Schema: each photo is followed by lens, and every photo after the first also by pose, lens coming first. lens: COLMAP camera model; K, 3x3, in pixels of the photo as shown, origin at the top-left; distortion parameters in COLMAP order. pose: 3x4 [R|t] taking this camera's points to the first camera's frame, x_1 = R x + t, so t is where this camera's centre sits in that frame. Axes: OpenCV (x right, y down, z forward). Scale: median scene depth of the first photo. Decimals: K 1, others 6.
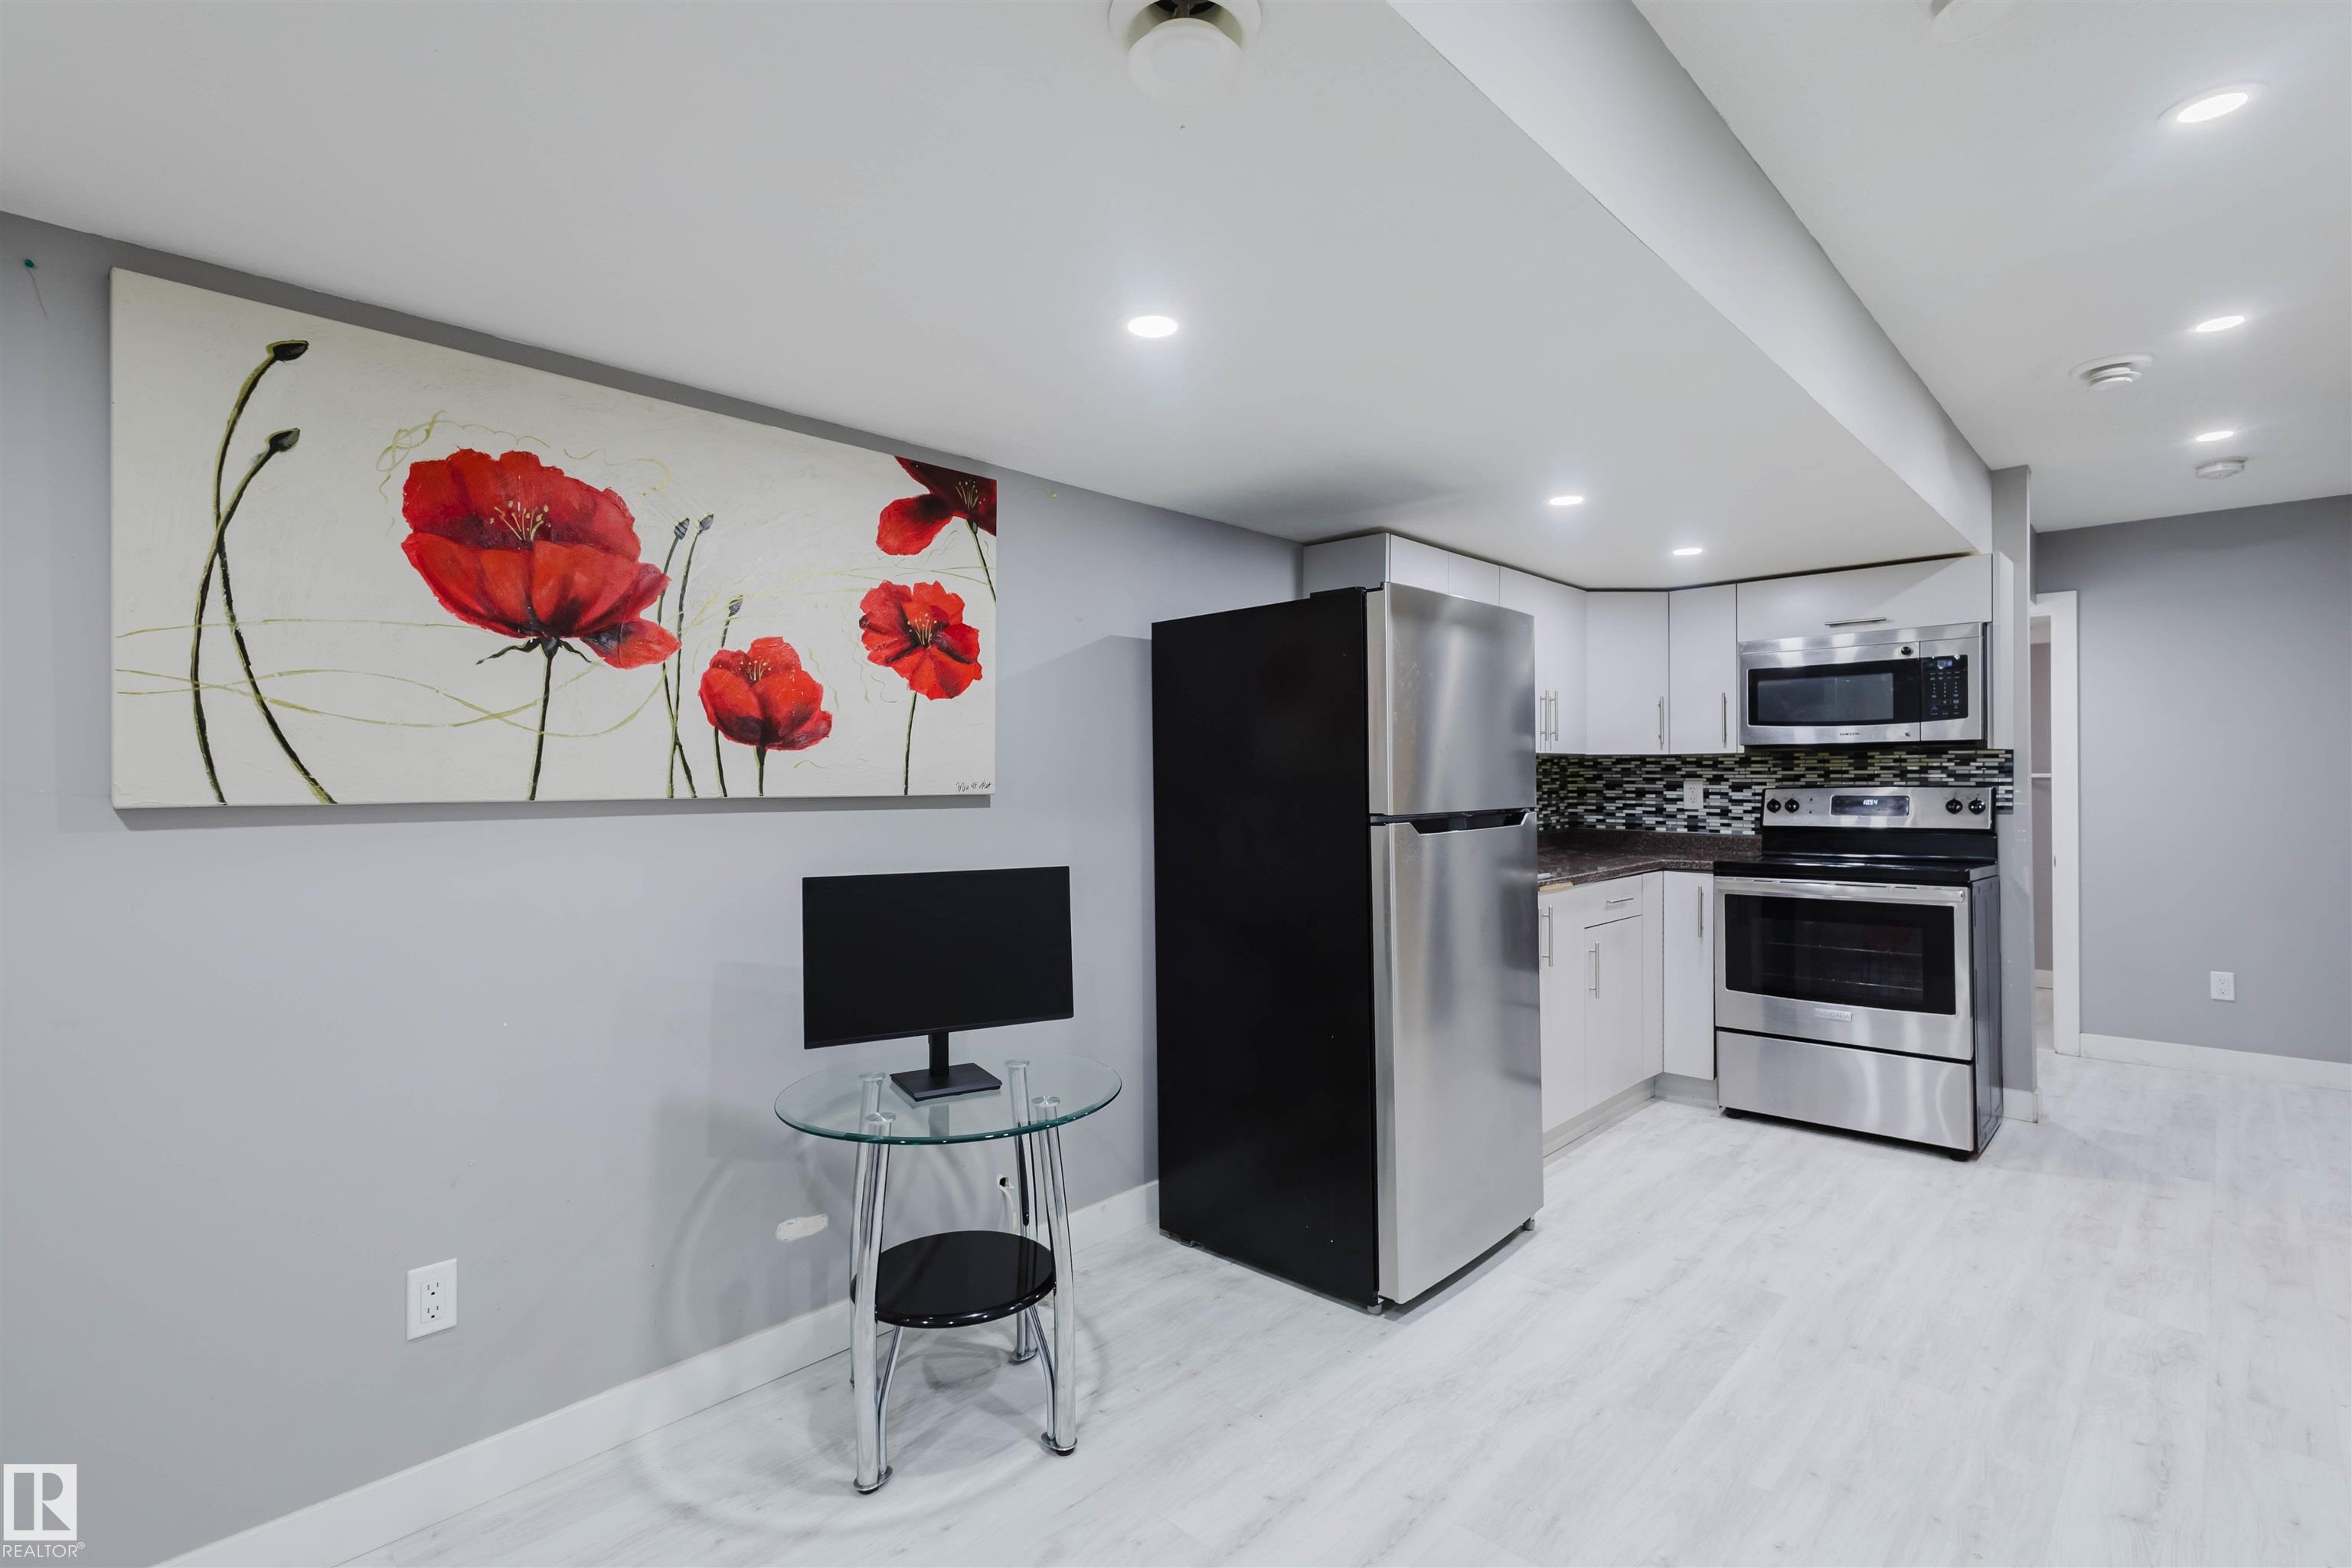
lens RADIAL K [[1081.8, 0, 1182.1], [0, 1081.8, 779.3], [0, 0, 1]] dist [0.017517, -0.004949]
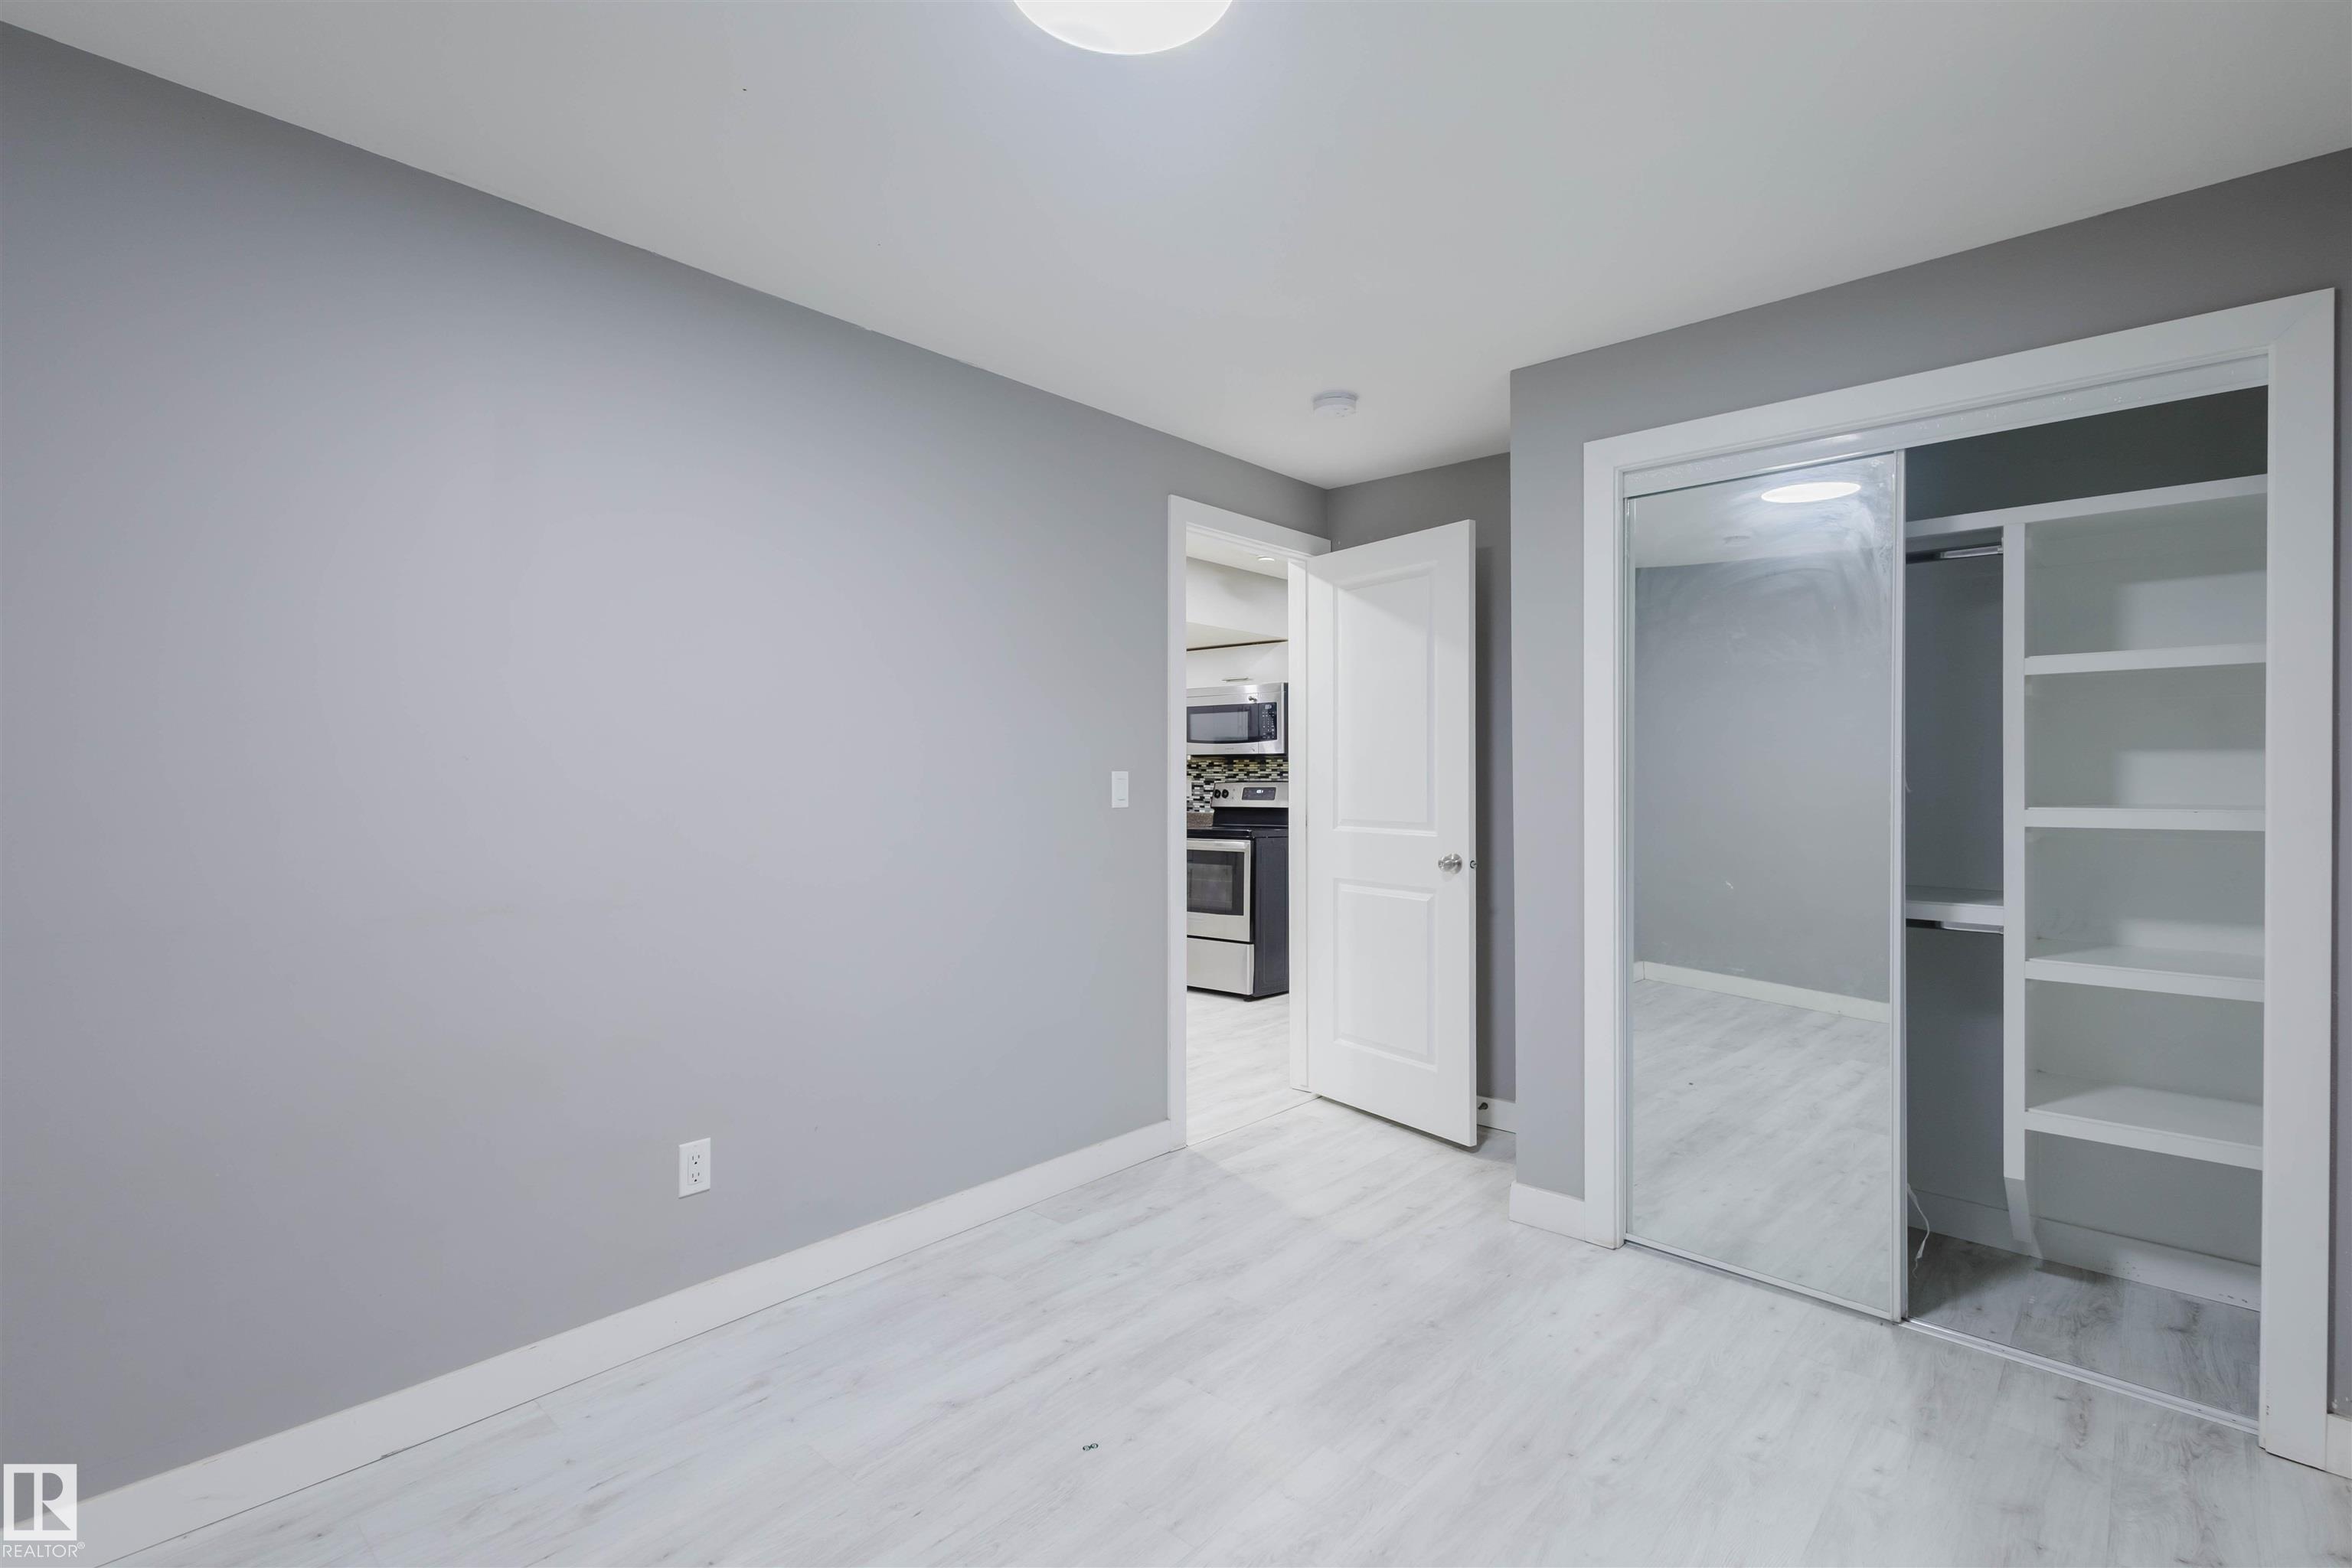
lens RADIAL K [[1081.8, 0, 1179.3], [0, 1081.8, 787.8], [0, 0, 1]] dist [0.017517, -0.004949]
pose [[0.999515, 0.000328, 0.031152, 0.494490], [-0.000699, 0.999929, 0.011892, -0.003119], [-0.031146, -0.011908, 0.999444, -0.612684]]
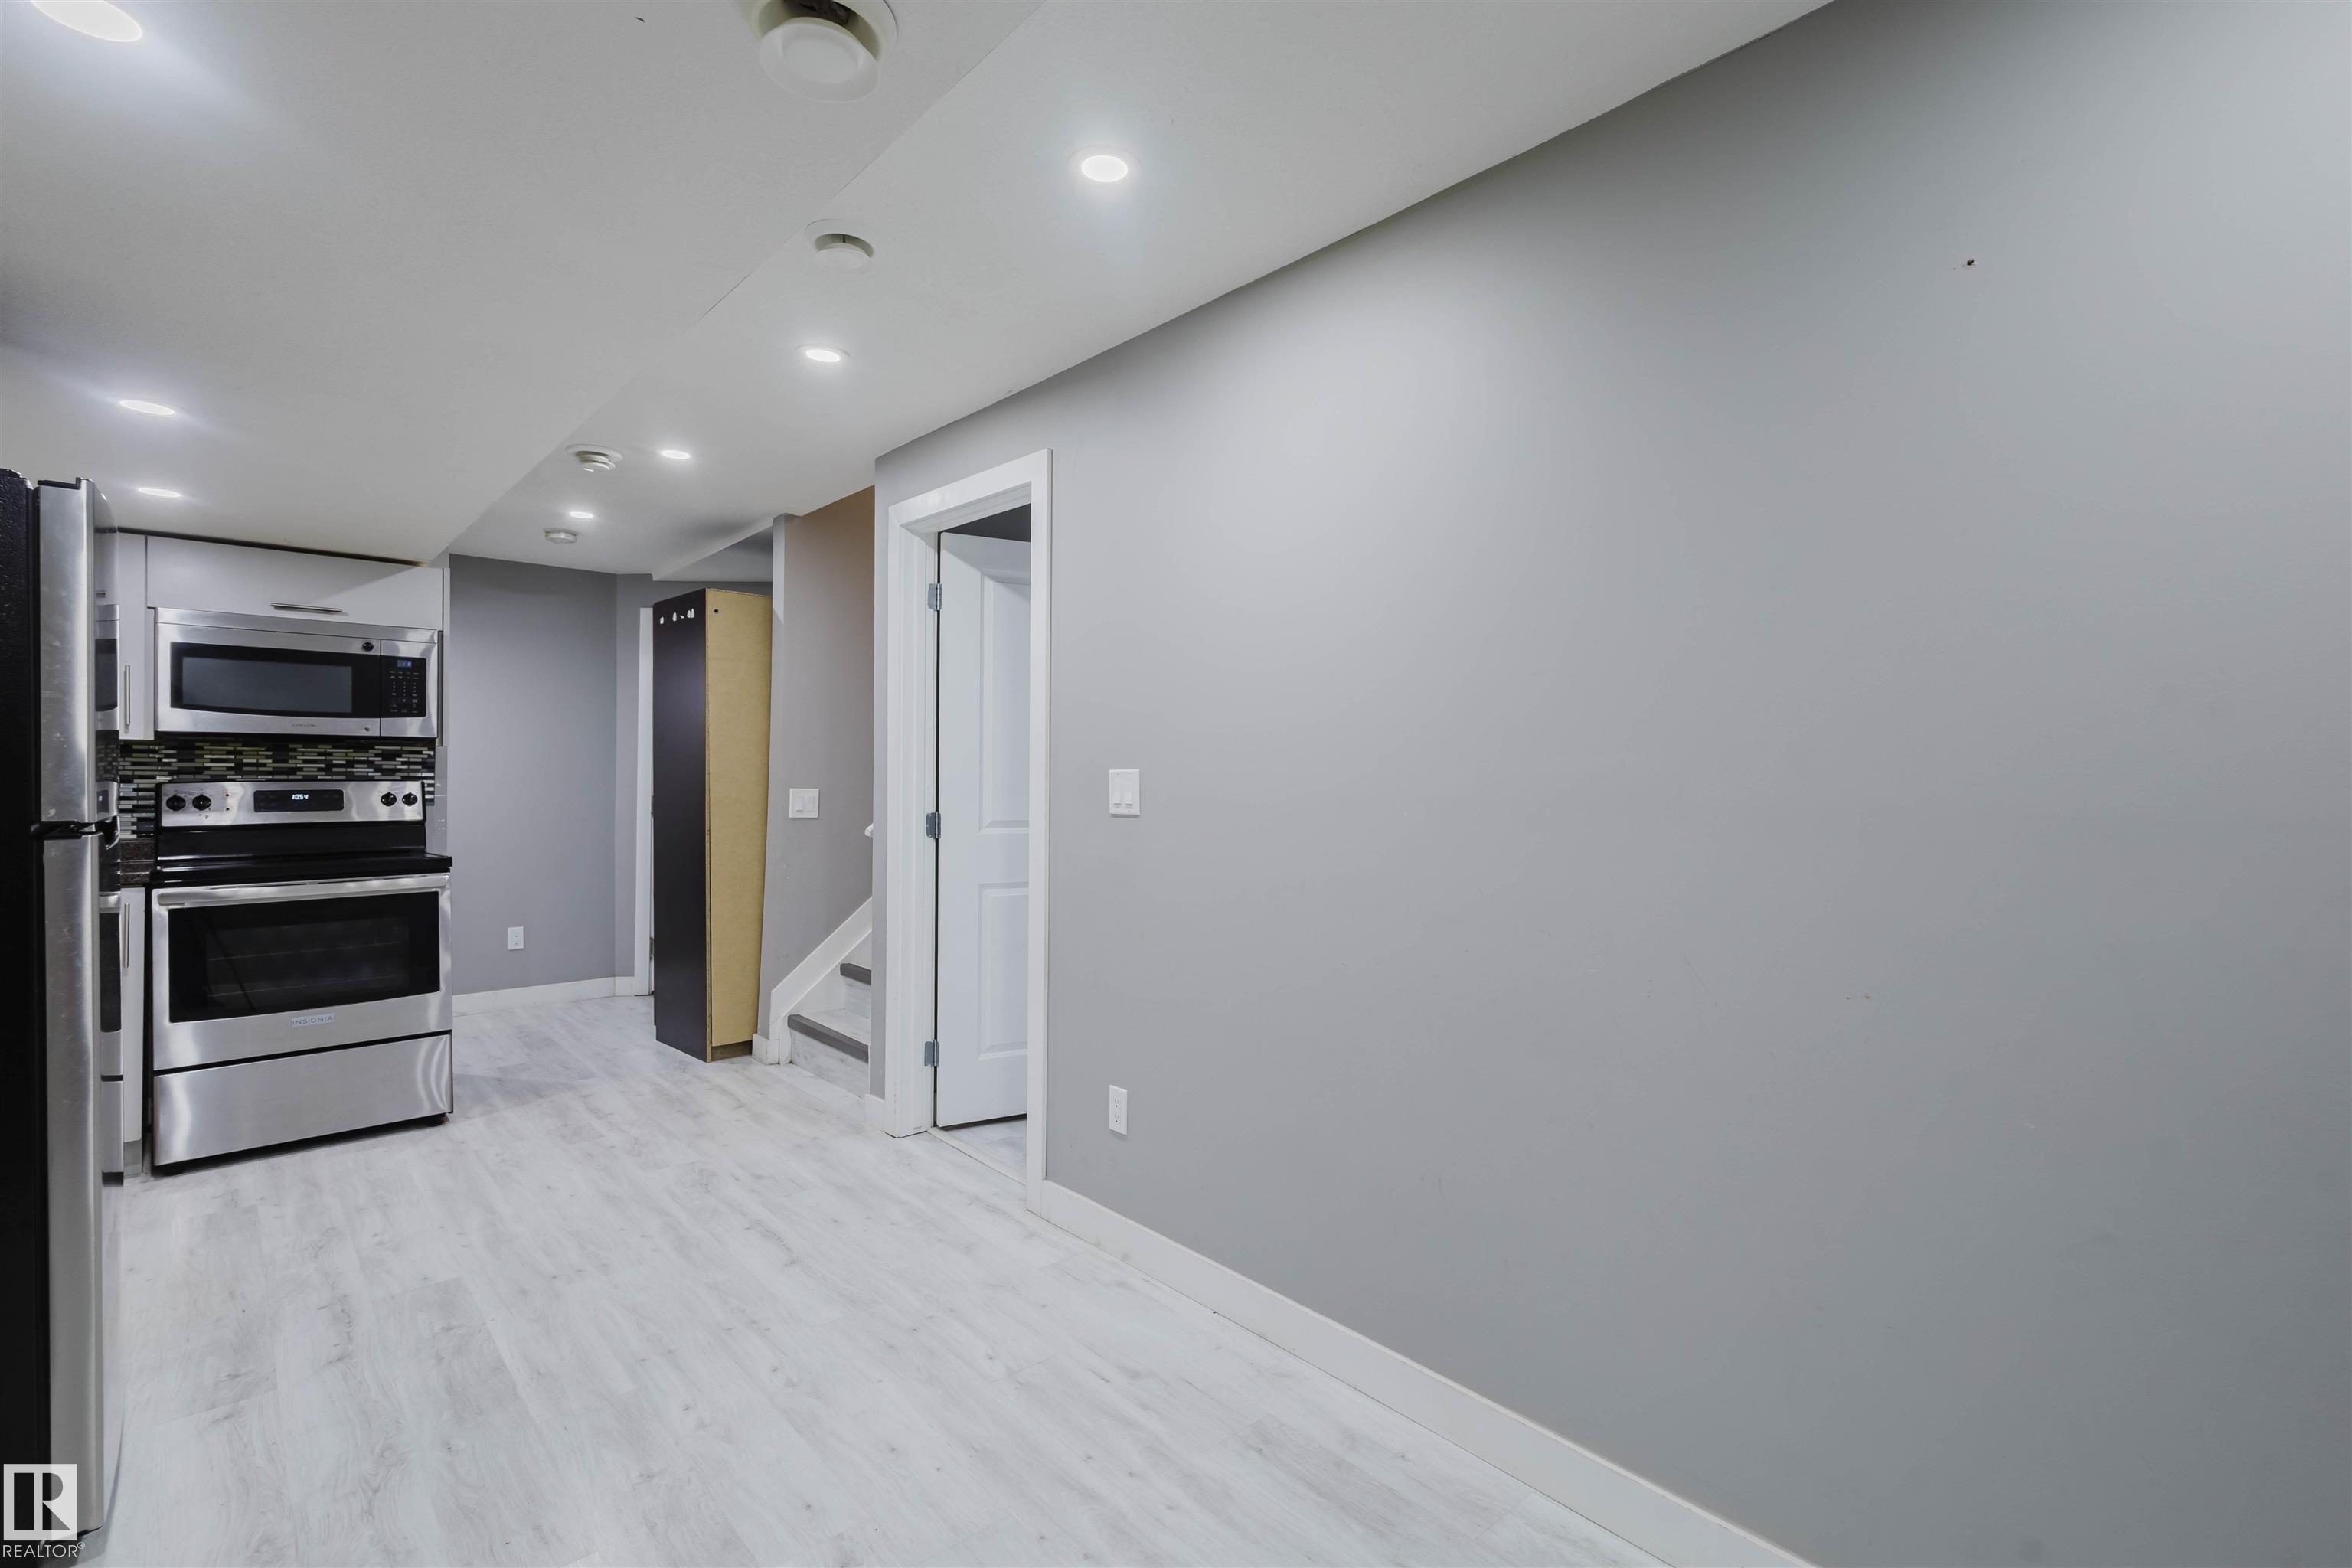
lens RADIAL K [[1081.8, 0, 1168.0], [0, 1081.8, 779.8], [0, 0, 1]] dist [0.017517, -0.004949]
pose [[0.086334, 0.000717, 0.996266, -0.274815], [-0.006838, 0.999977, -0.000127, 0.001059], [-0.996243, -0.006802, 0.086337, 0.166096]]
